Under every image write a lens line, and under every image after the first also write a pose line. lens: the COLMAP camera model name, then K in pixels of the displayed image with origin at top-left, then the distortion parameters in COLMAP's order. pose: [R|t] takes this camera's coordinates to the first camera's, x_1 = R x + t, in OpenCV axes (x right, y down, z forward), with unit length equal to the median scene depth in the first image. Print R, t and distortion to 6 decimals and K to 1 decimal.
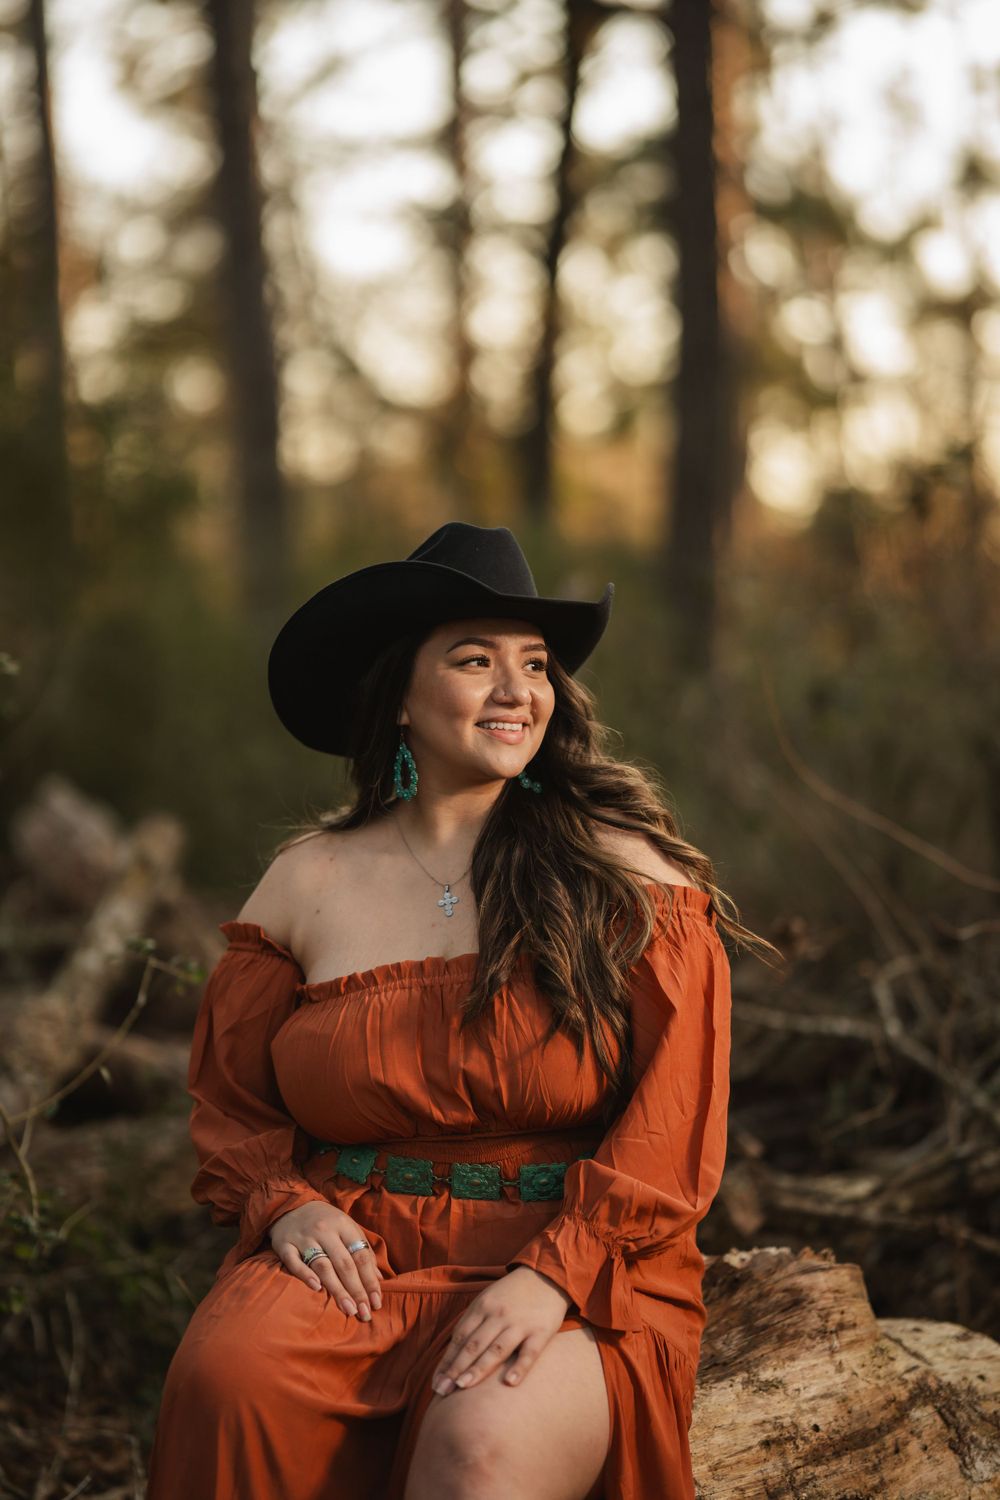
lens RADIAL K [[3627.0, 0, 500.8], [0, 3627.0, 751.7], [0, 0, 1]] dist [0.663975, 0.000000]
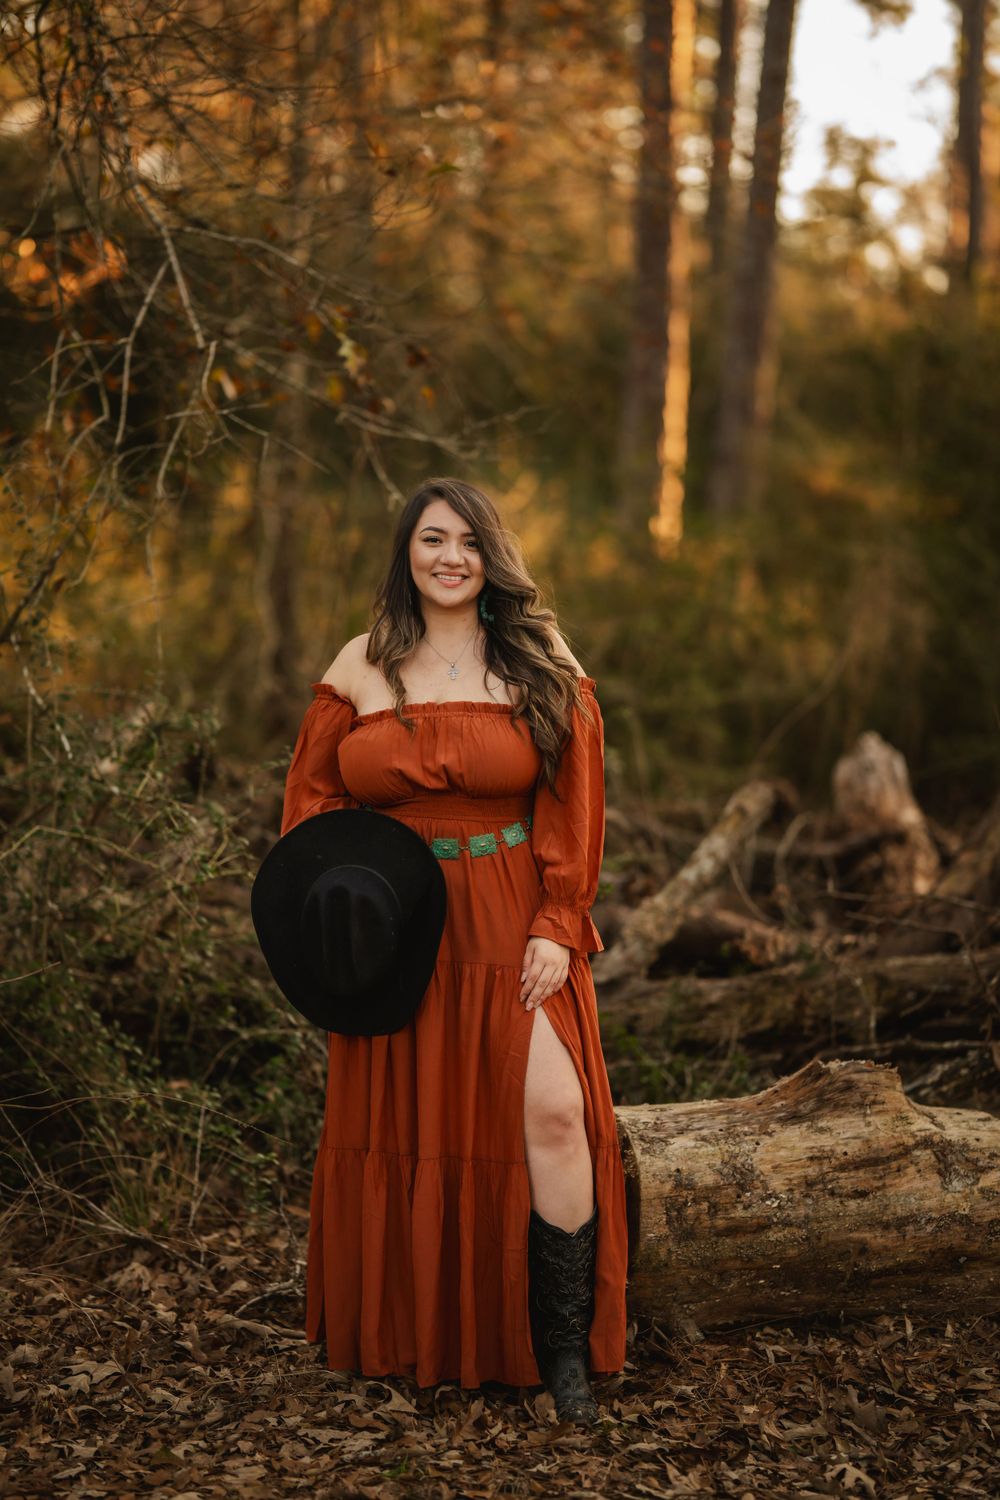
lens RADIAL K [[3627.0, 0, 499.7], [0, 3627.0, 750.3], [0, 0, 1]] dist [0.663975, 0.000000]
pose [[0.935222, 0.035835, -0.352244, 0.553342], [-0.024526, 0.999032, 0.036518, -0.079091], [0.353212, -0.025514, 0.935195, -0.749334]]
